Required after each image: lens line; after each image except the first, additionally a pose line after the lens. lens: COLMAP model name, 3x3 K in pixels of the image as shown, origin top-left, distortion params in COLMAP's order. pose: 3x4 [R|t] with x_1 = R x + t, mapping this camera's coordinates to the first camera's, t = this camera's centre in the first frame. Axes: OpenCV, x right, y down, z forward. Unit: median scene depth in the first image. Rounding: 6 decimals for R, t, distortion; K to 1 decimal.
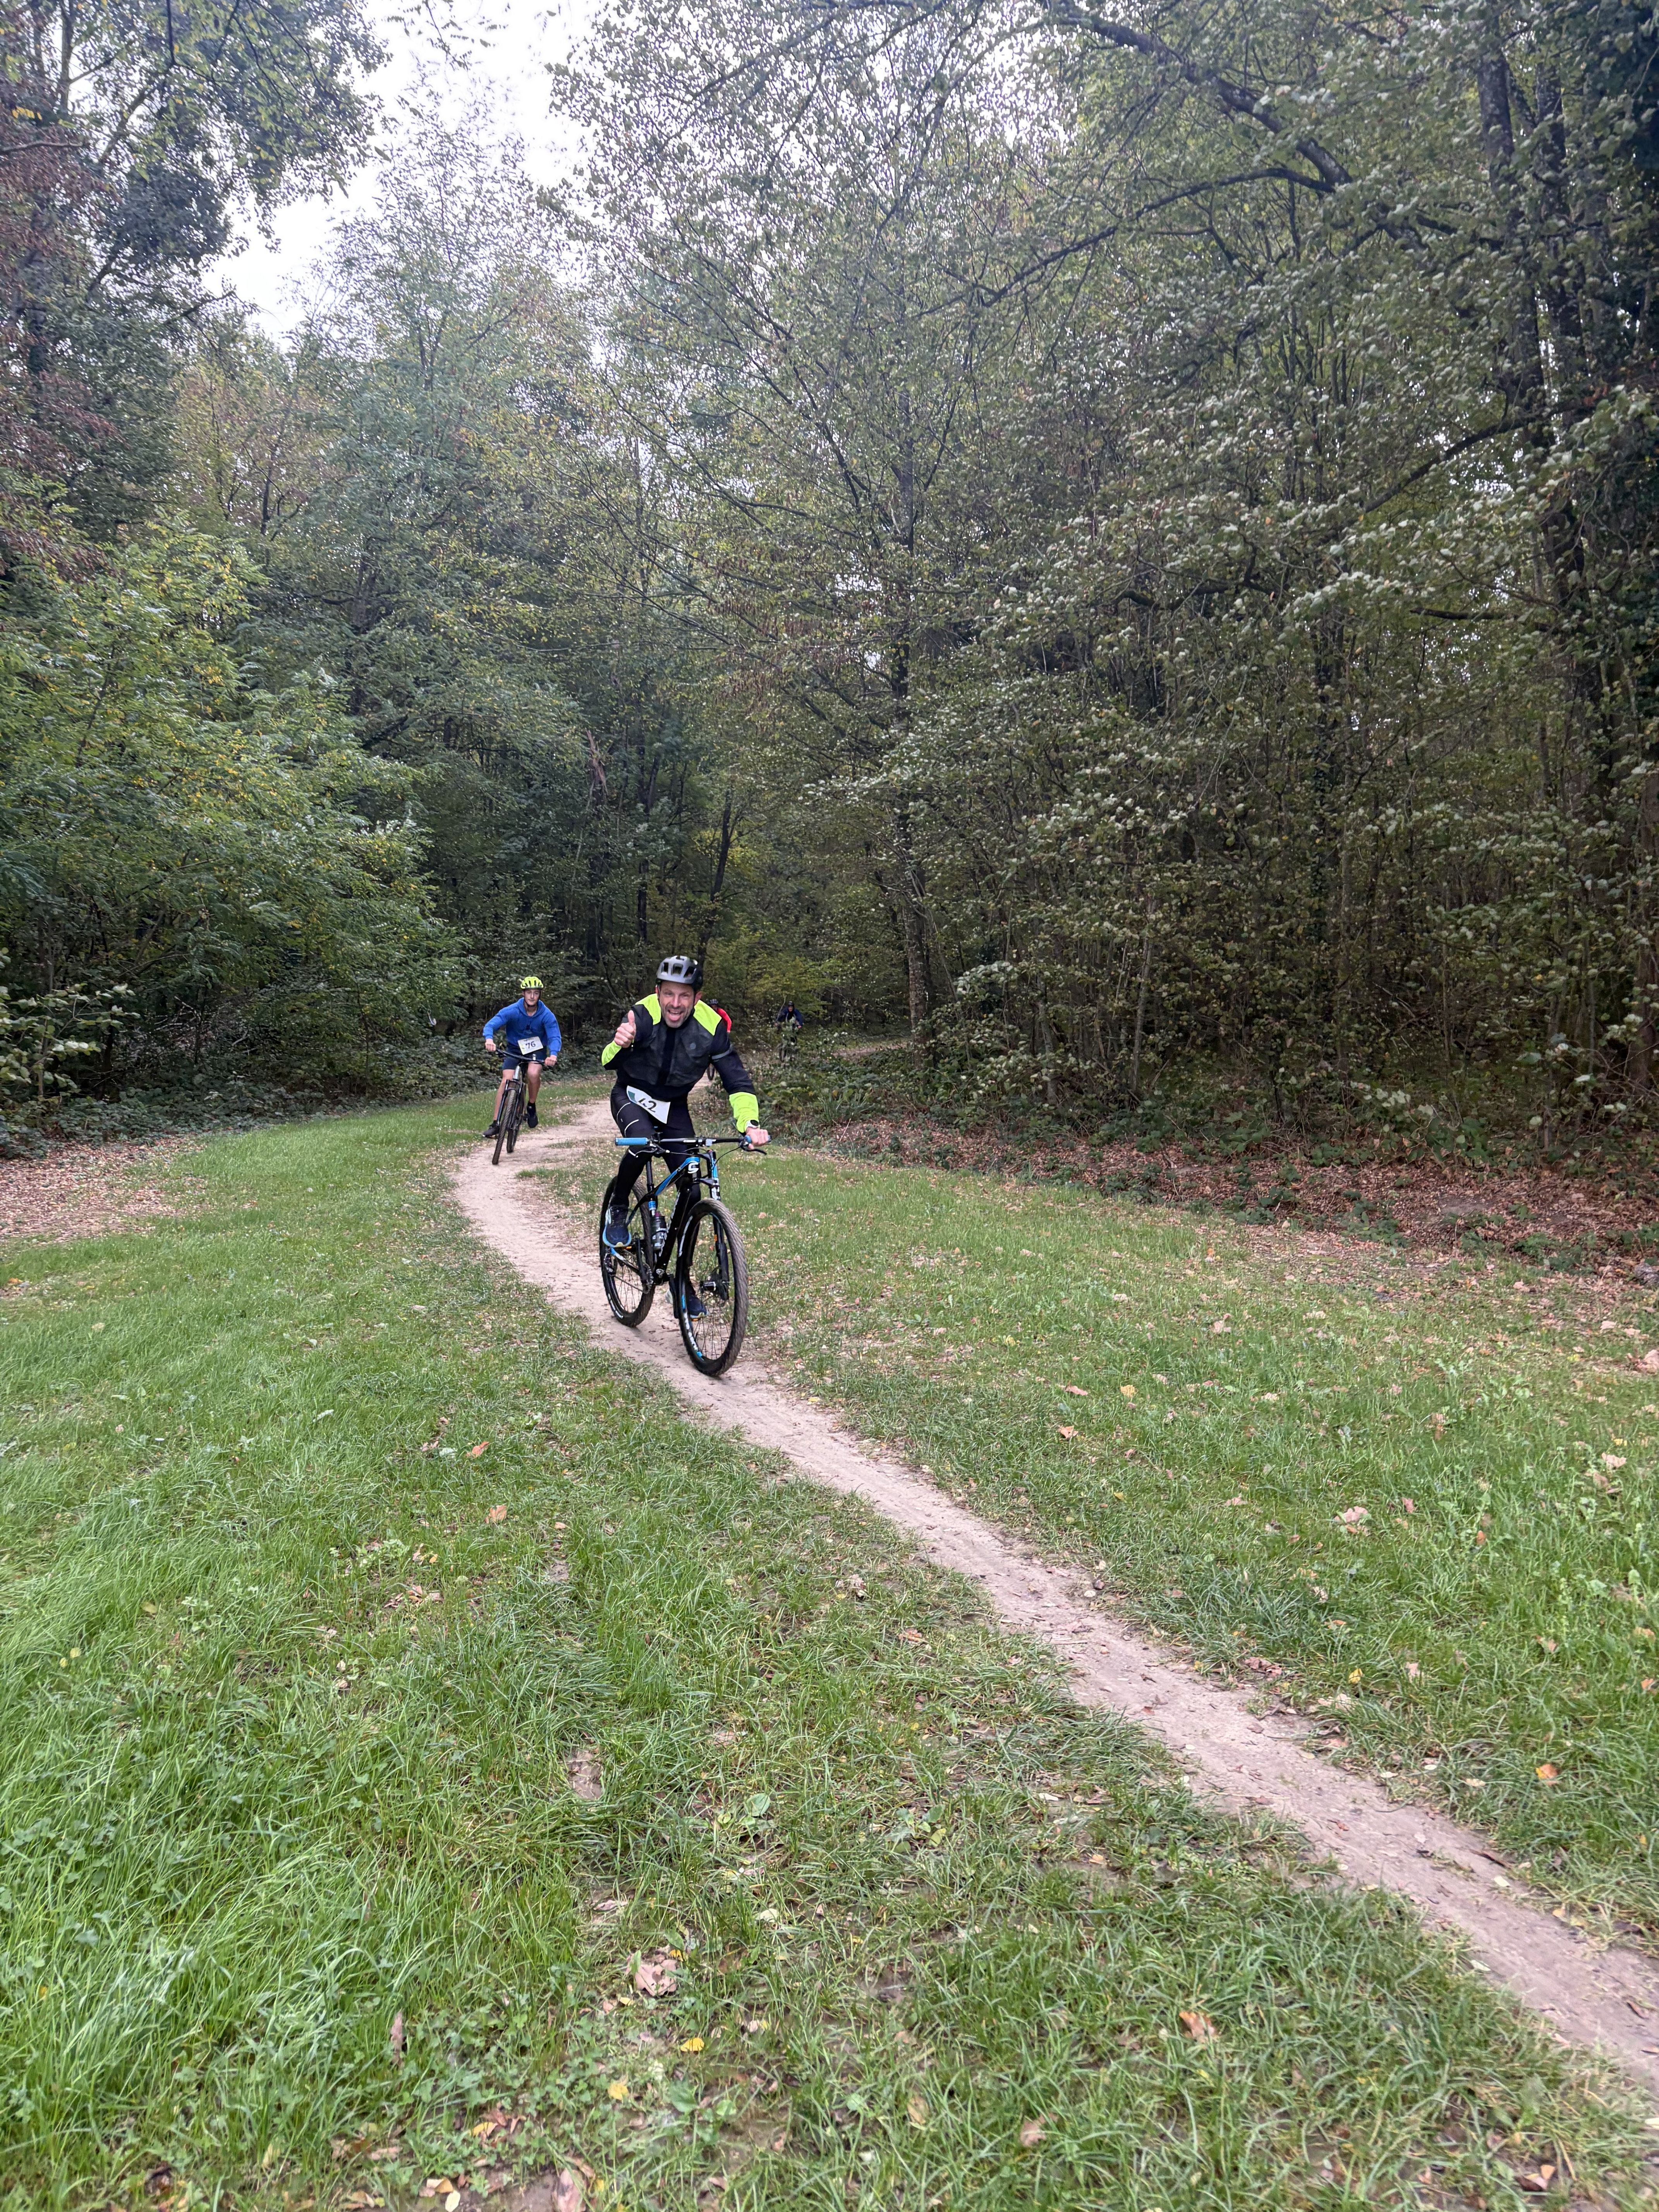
lens RADIAL K [[1719.2, 0, 829.5], [0, 1719.2, 1106.0], [0, 0, 1]] dist [0.143131, -0.217864]
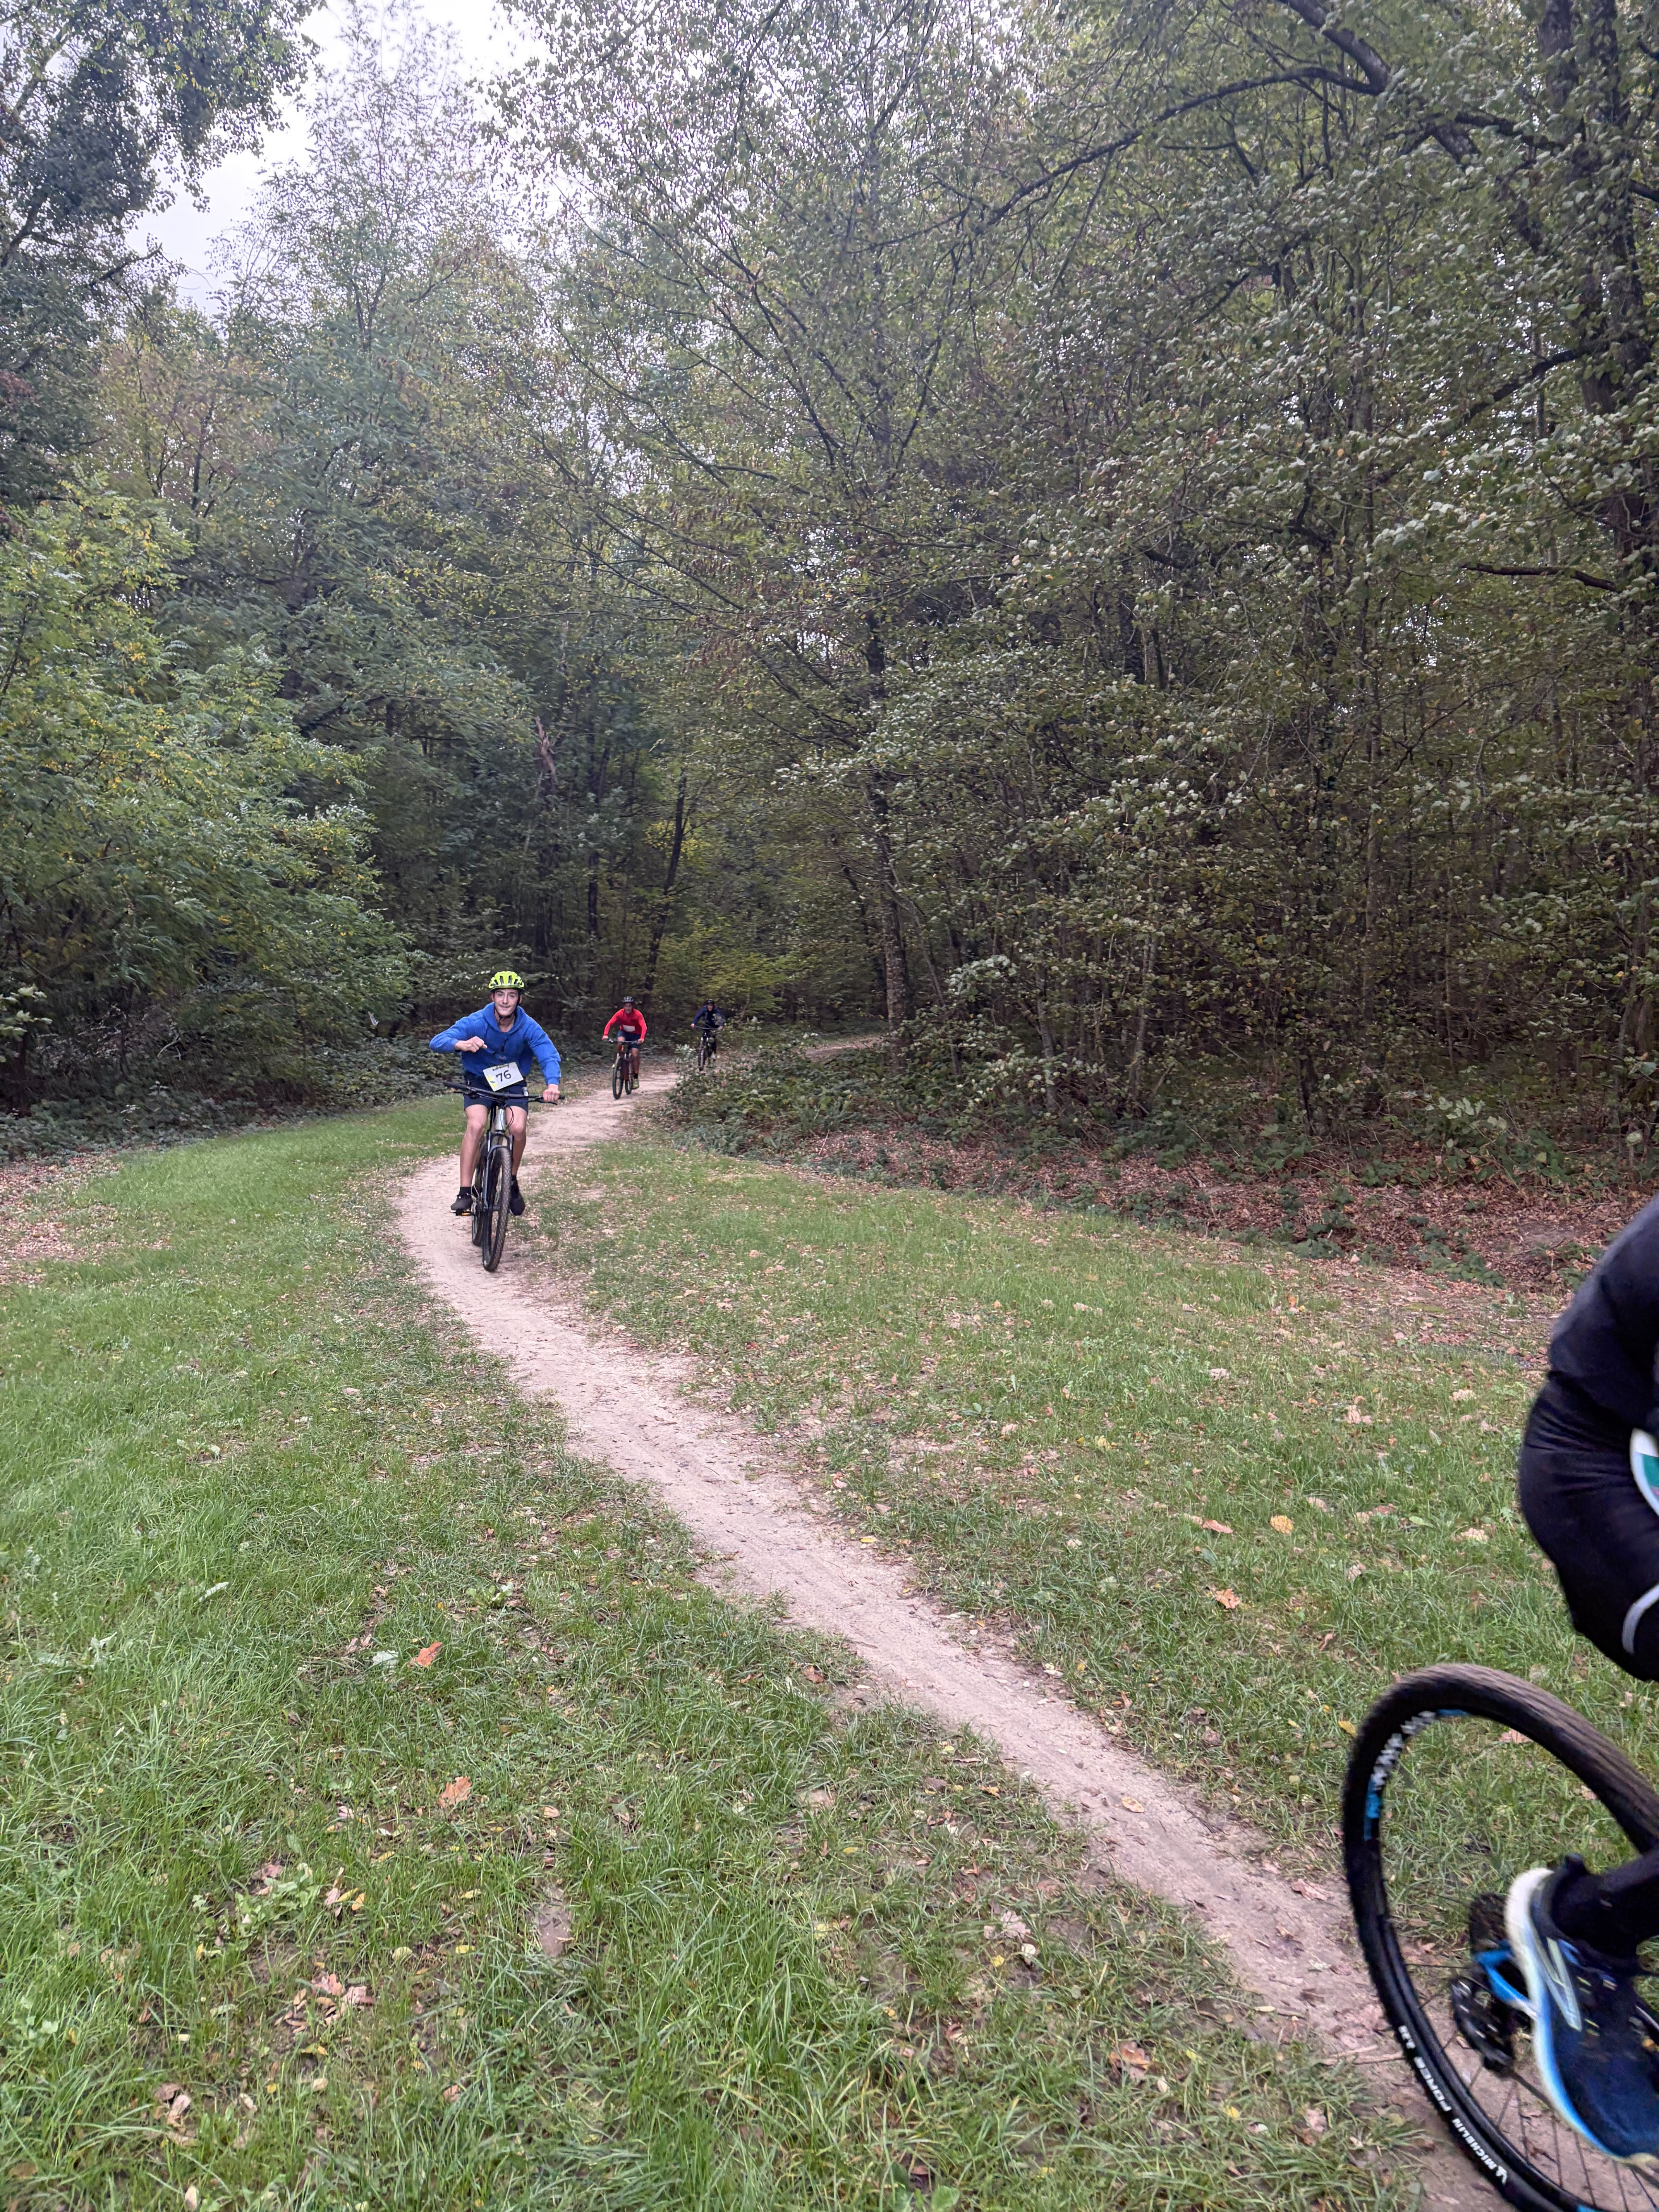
lens RADIAL K [[1726.0, 0, 801.0], [0, 1726.0, 1112.5], [0, 0, 1]] dist [0.105224, -0.157486]
pose [[0.999887, -0.005993, 0.013816, -0.015932], [0.005906, 0.999963, 0.006331, -0.007421], [-0.013853, -0.006248, 0.999885, 0.078849]]
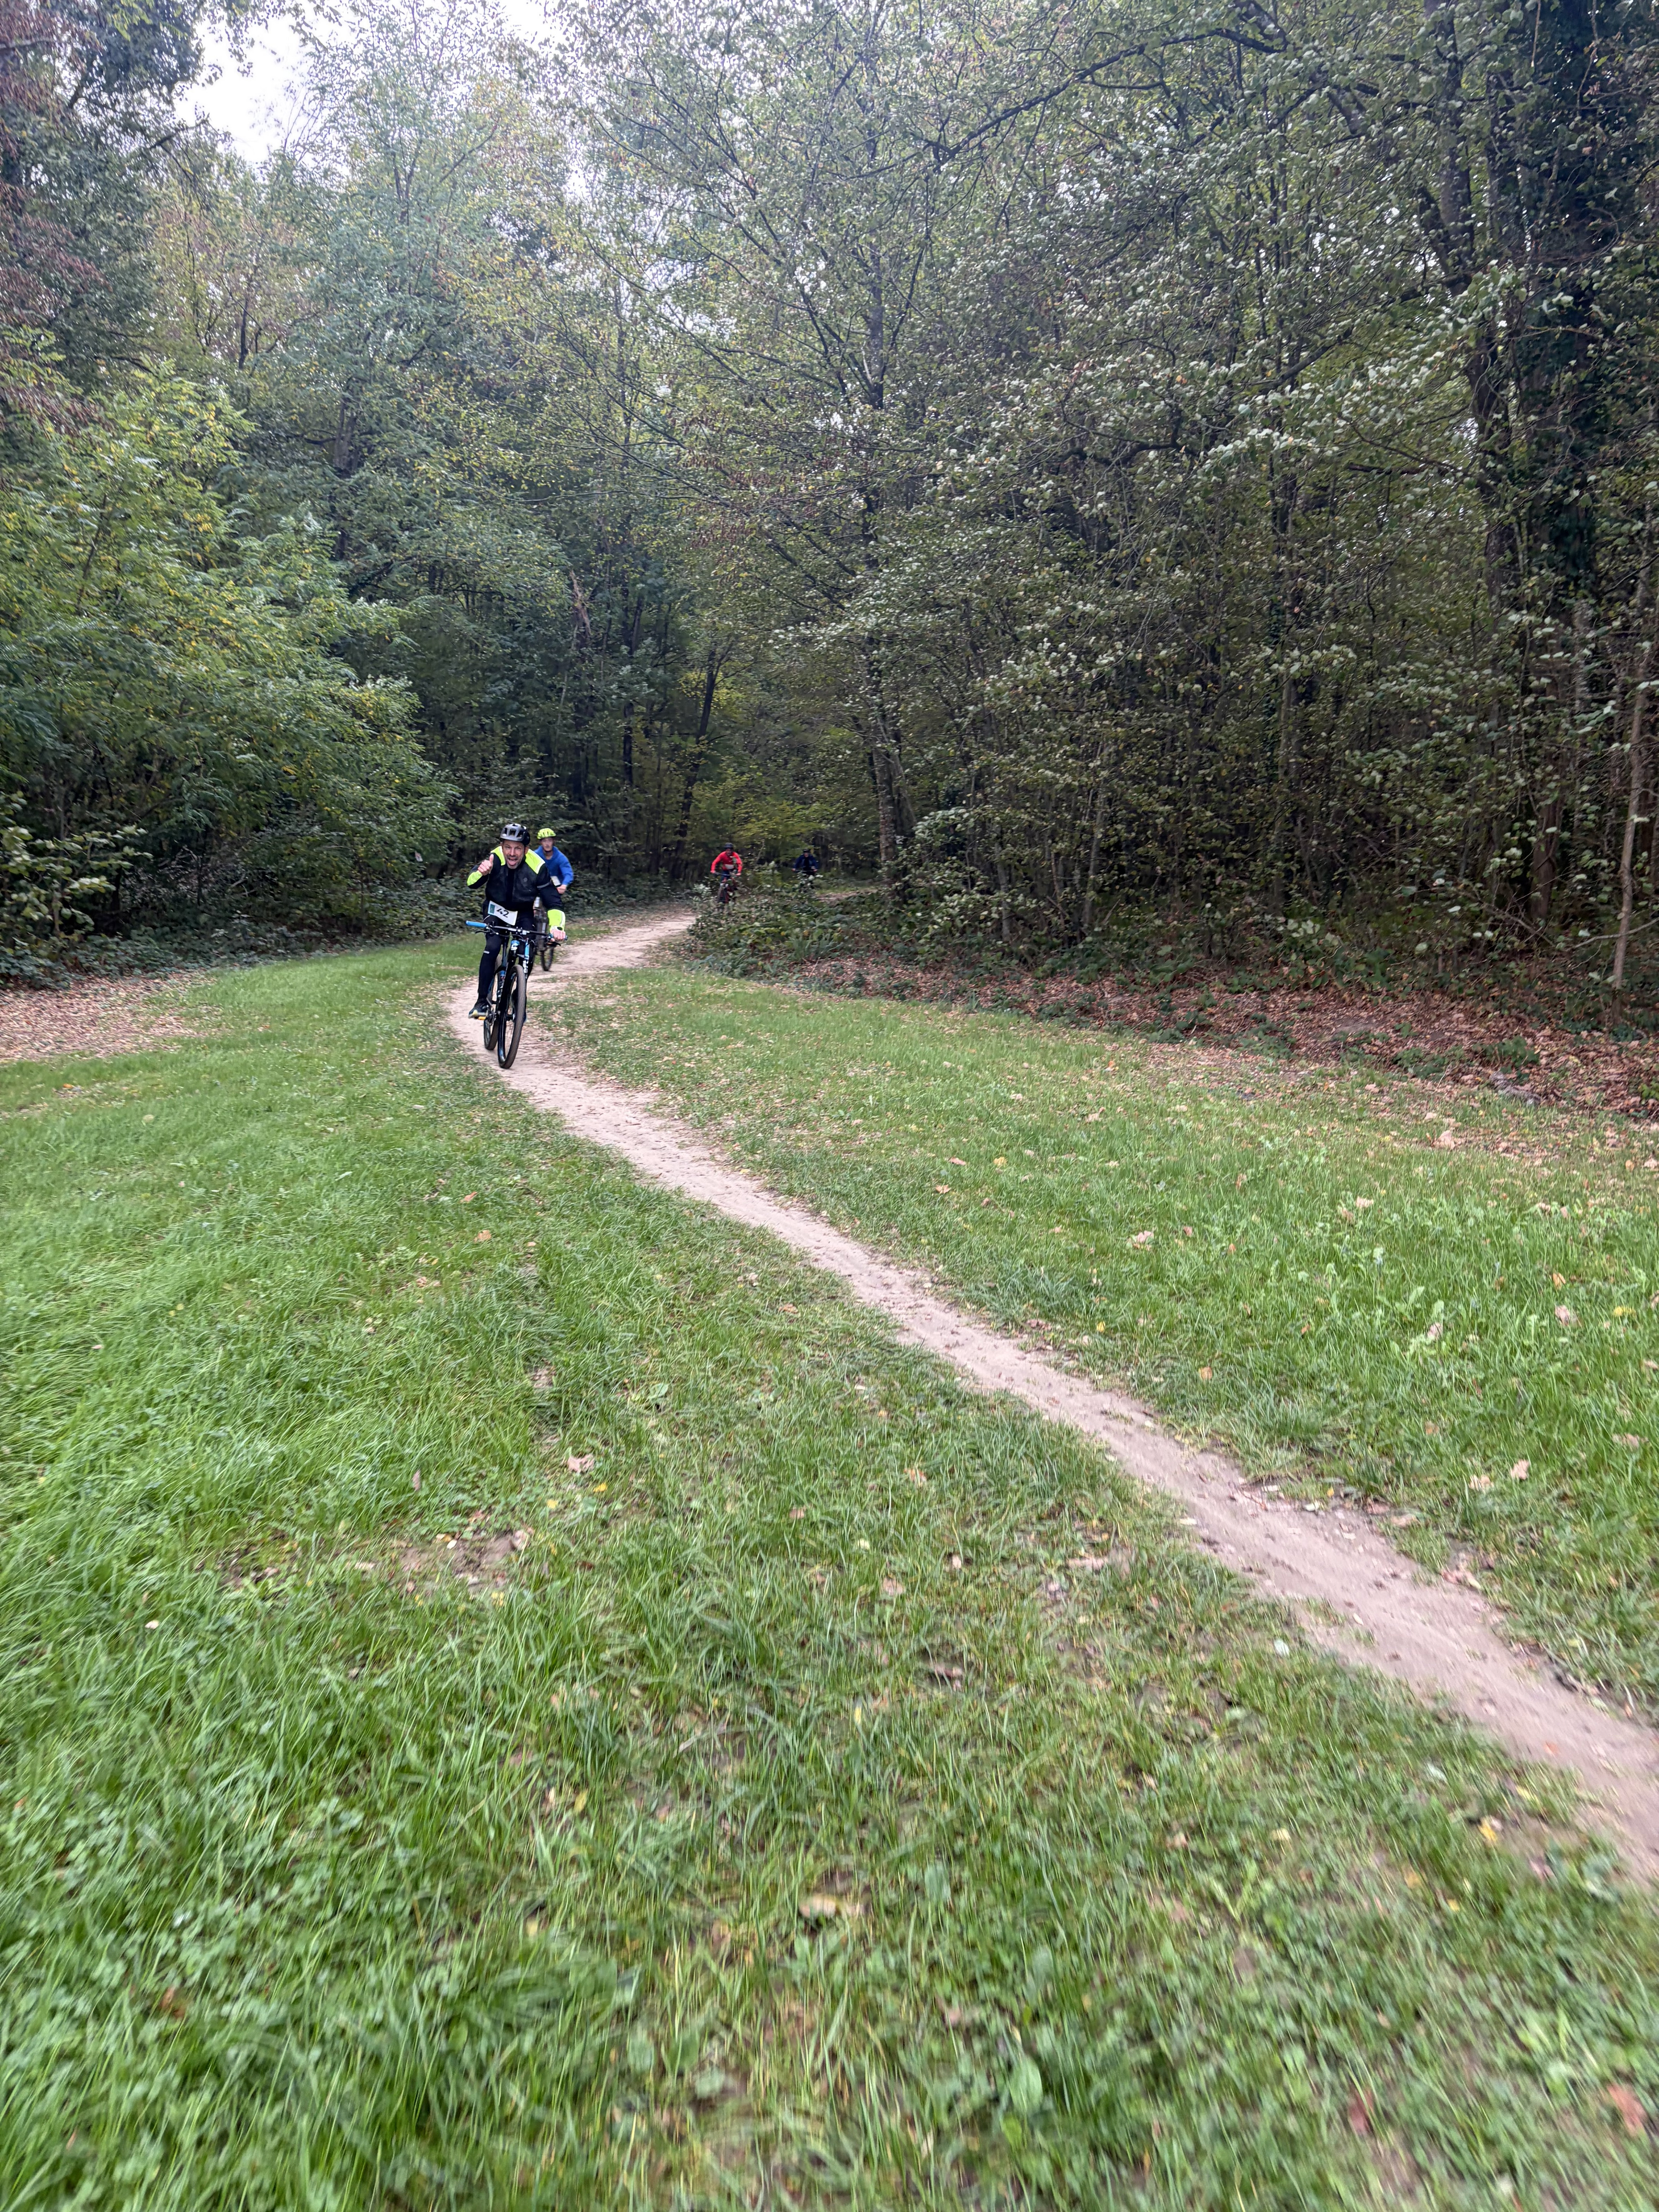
lens RADIAL K [[1719.2, 0, 829.5], [0, 1719.2, 1106.0], [0, 0, 1]] dist [0.143131, -0.217864]
pose [[0.999993, -0.003140, 0.001858, 0.016173], [0.002963, 0.996045, 0.088799, 0.005461], [-0.002129, -0.088793, 0.996048, -0.069311]]
